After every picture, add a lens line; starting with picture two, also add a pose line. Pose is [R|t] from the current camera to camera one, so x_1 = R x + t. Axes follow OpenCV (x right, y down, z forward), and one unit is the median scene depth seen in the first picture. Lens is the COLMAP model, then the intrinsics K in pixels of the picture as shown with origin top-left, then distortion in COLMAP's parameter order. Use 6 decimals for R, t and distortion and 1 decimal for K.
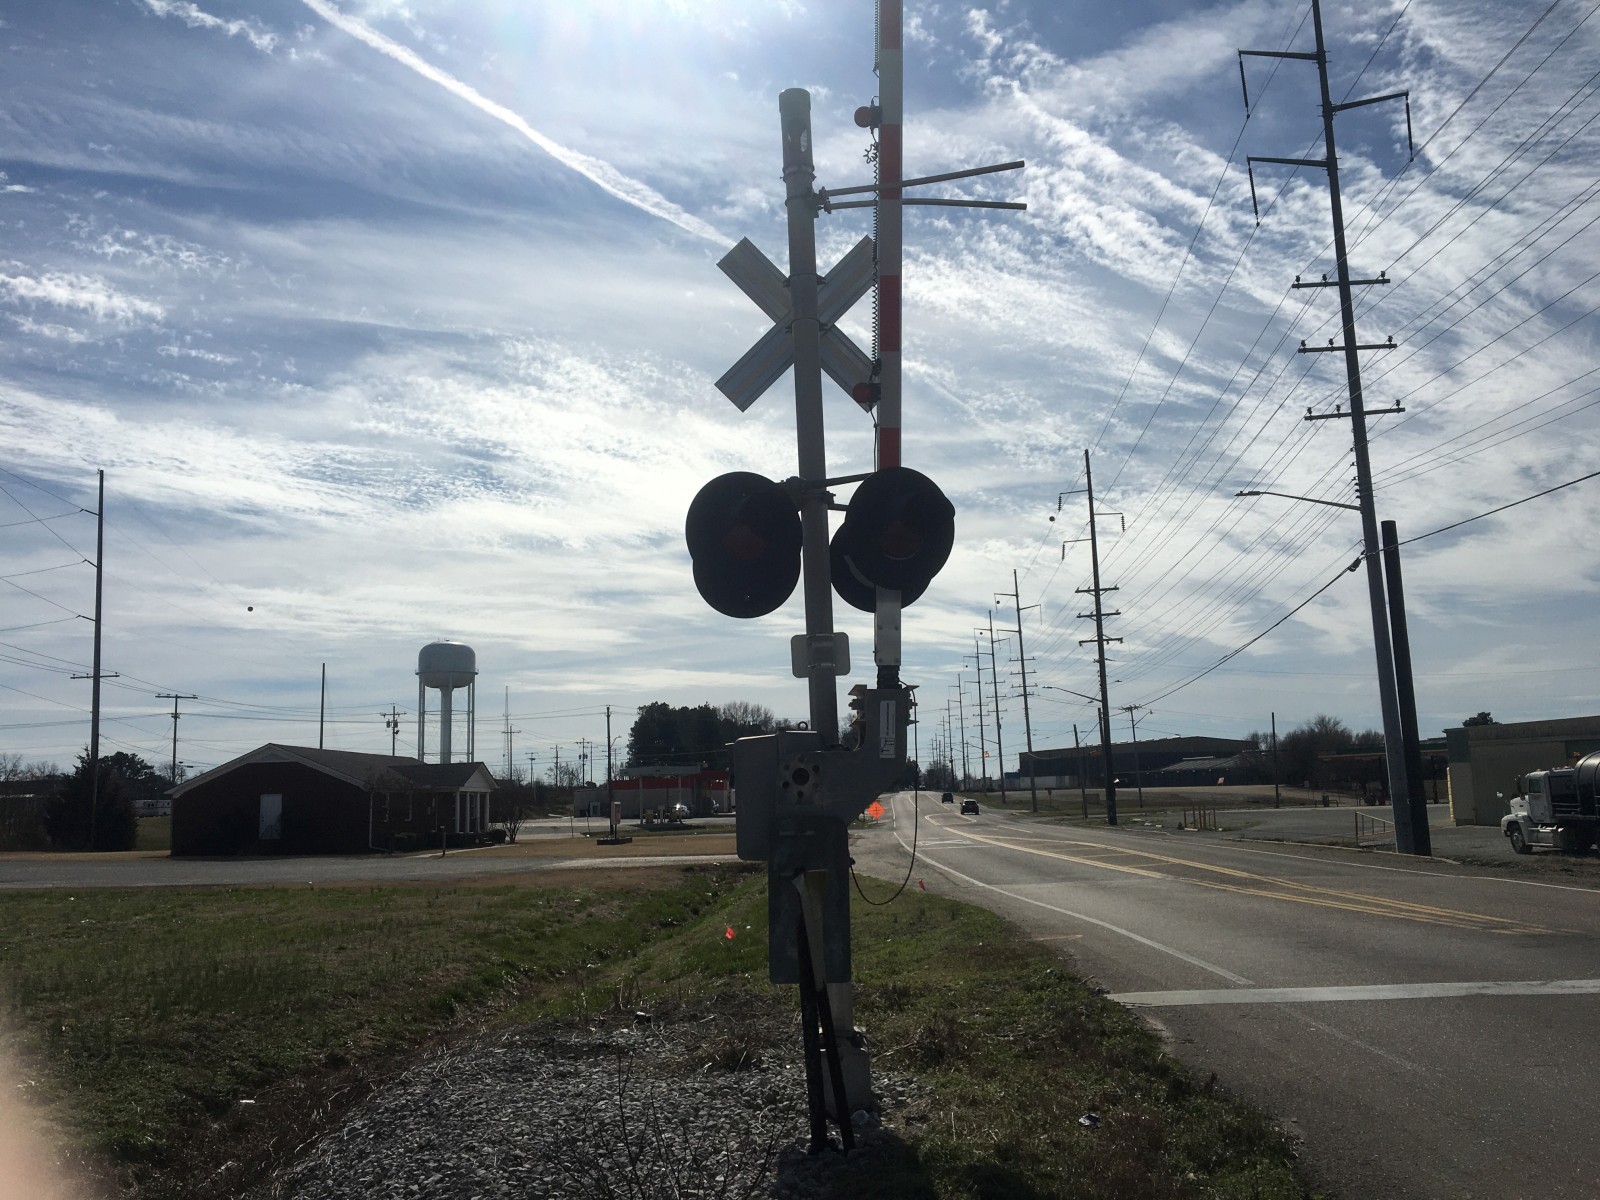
lens RADIAL K [[1337.1, 0, 792.1], [0, 1337.1, 608.3], [0, 0, 1]] dist [0.075695, -0.079627]
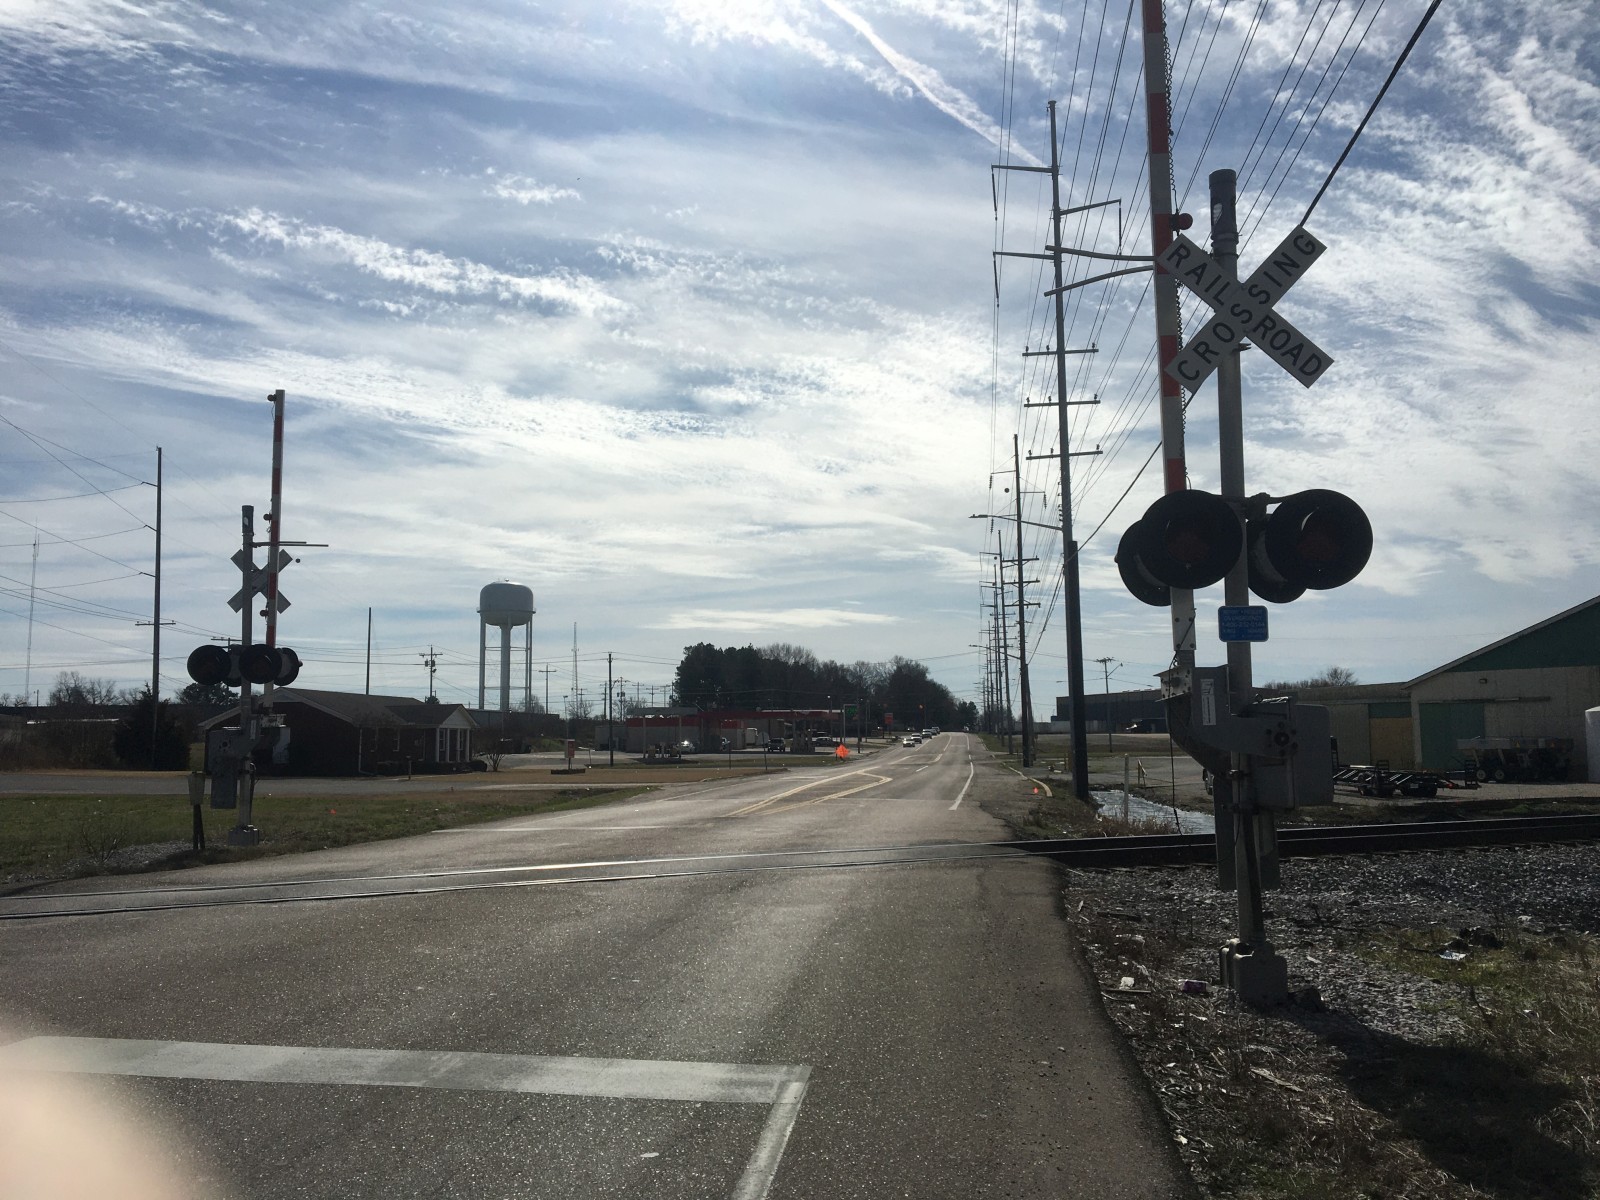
lens RADIAL K [[1337.1, 0, 784.5], [0, 1337.1, 621.9], [0, 0, 1]] dist [0.075695, -0.079627]
pose [[0.998090, 0.015497, -0.059803, 0.059639], [-0.012126, 0.998339, 0.056326, -0.013999], [0.060577, -0.055493, 0.996620, -0.082461]]
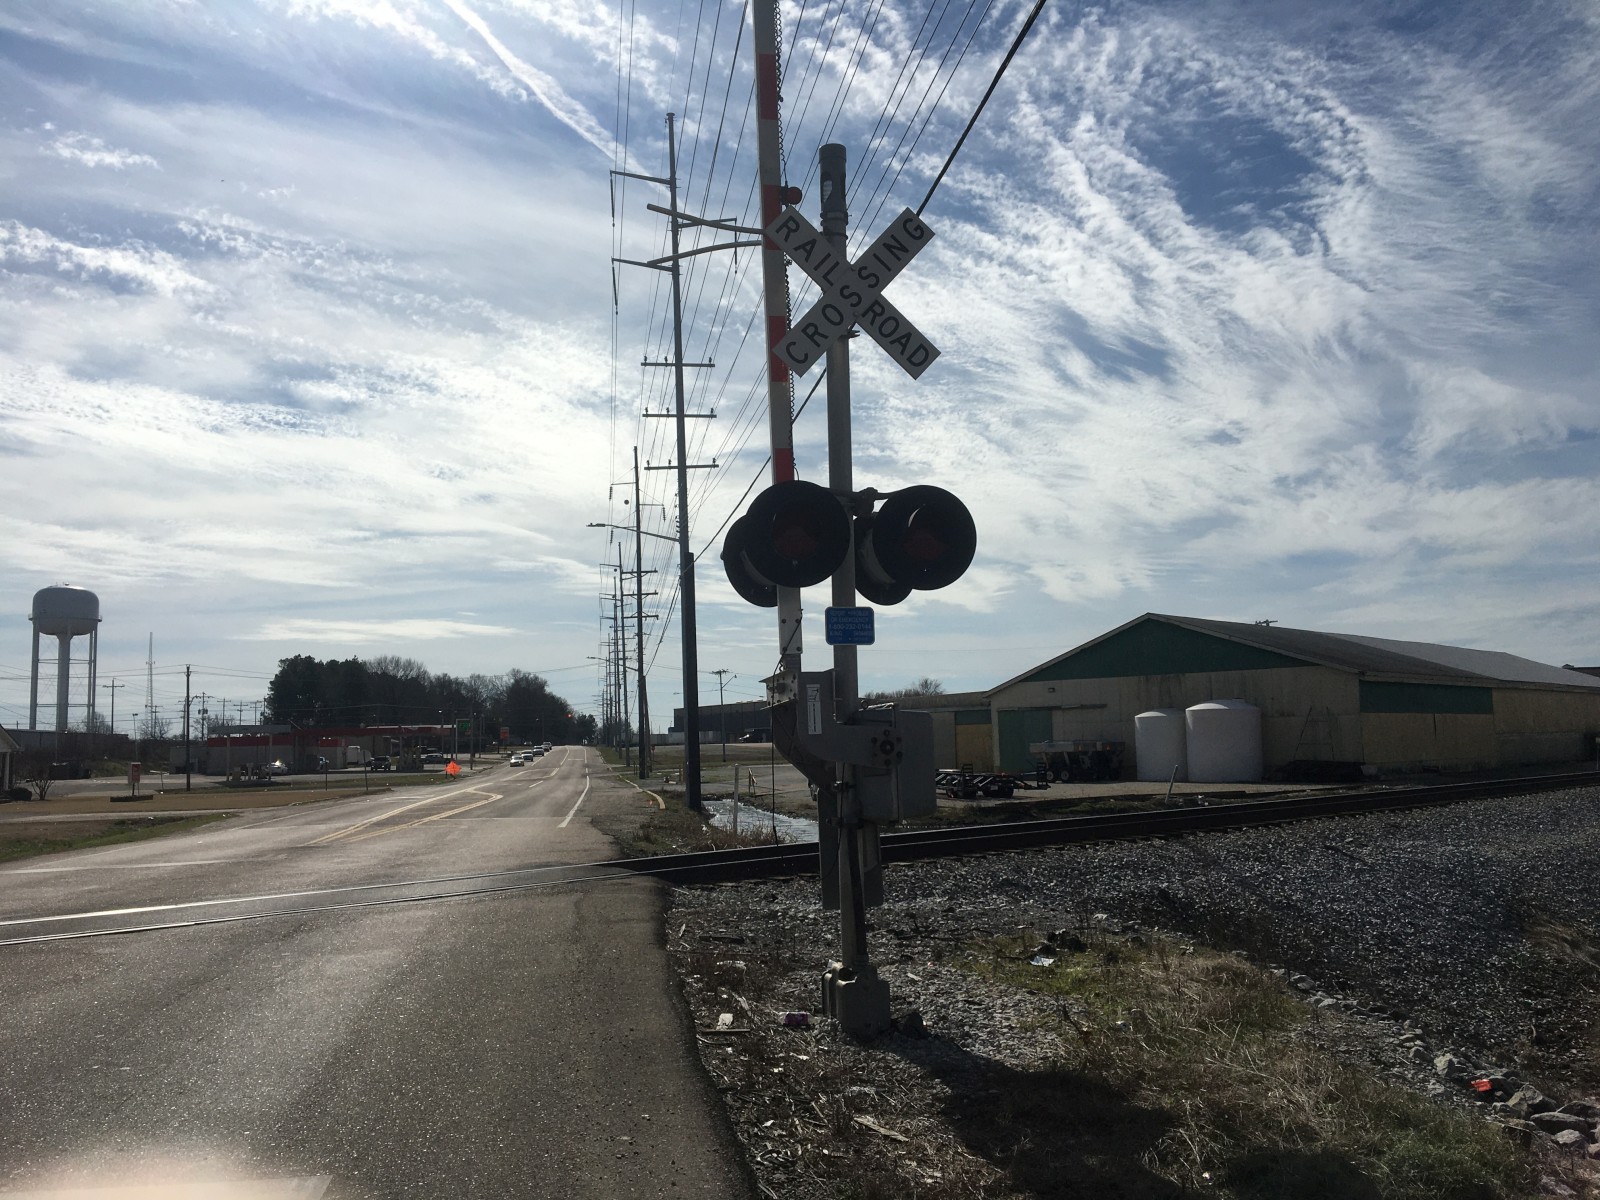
lens RADIAL K [[1337.1, 0, 775.6], [0, 1337.1, 620.3], [0, 0, 1]] dist [0.075695, -0.079627]
pose [[0.976367, 0.024060, 0.214774, 0.061556], [-0.033265, 0.998672, 0.039347, -0.013032], [-0.213542, -0.045562, 0.975871, -0.074606]]
